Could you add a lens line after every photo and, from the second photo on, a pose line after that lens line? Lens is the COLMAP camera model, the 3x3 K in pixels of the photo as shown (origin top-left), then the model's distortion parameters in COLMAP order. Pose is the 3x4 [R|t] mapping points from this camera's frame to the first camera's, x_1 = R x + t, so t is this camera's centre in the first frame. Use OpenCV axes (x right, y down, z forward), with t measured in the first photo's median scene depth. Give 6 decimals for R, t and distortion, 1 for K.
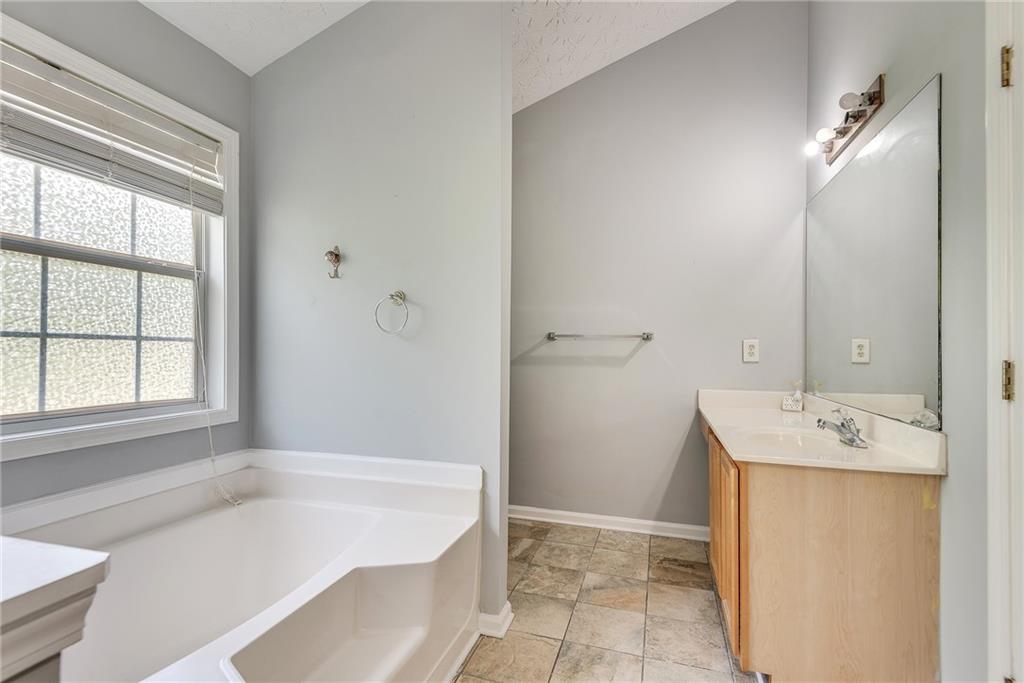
lens RADIAL K [[480.0, 0, 502.6], [0, 480.0, 346.1], [0, 0, 1]] dist [0.023096, -0.011370]
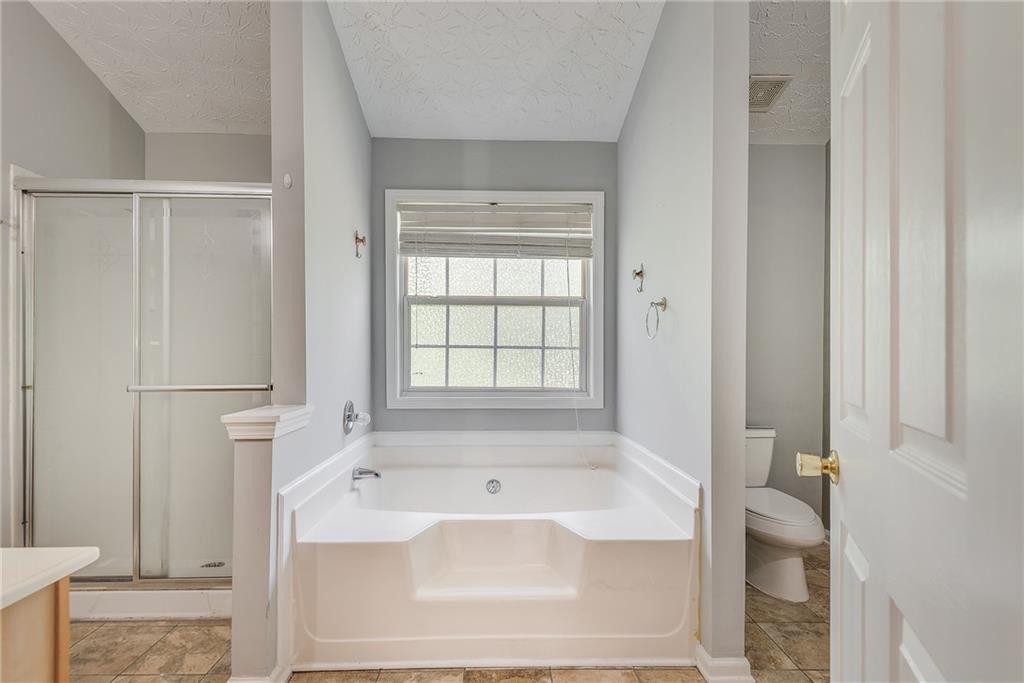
lens RADIAL K [[480.0, 0, 509.6], [0, 480.0, 361.5], [0, 0, 1]] dist [0.023096, -0.011370]
pose [[0.315184, 0.005338, -0.949016, 0.721765], [-0.000061, 0.999984, 0.005604, 0.020352], [0.949031, -0.001708, 0.315179, 0.389229]]
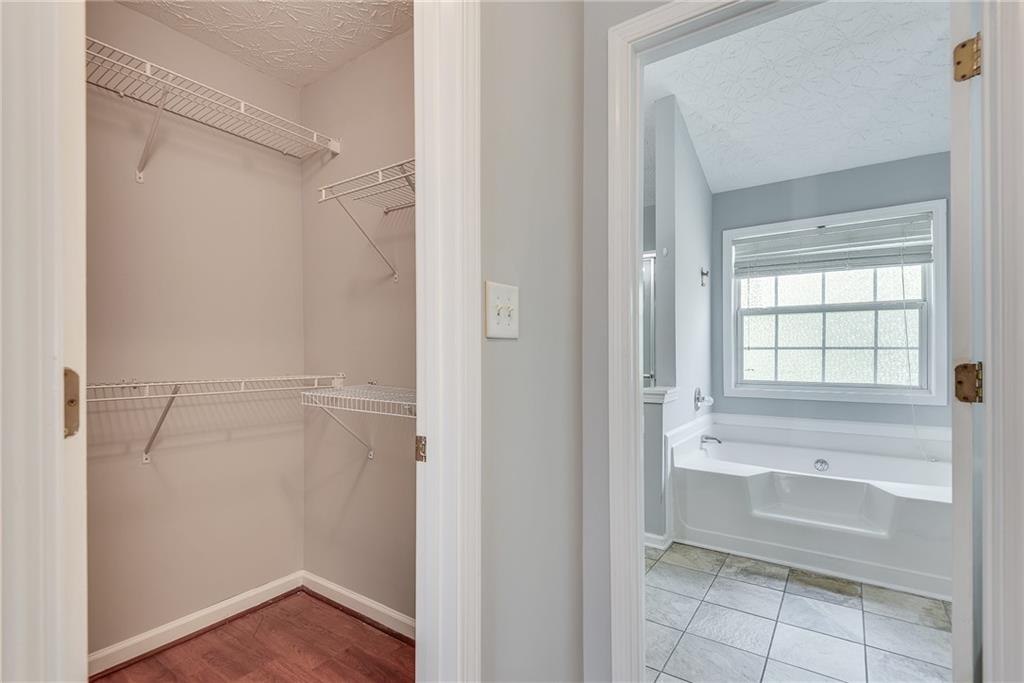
lens RADIAL K [[480.0, 0, 505.1], [0, 480.0, 356.3], [0, 0, 1]] dist [0.023096, -0.011370]
pose [[-0.320952, -0.002819, -0.947091, 1.359611], [0.002646, 0.999989, -0.003873, 0.016904], [0.947092, -0.003749, -0.320941, 0.280858]]
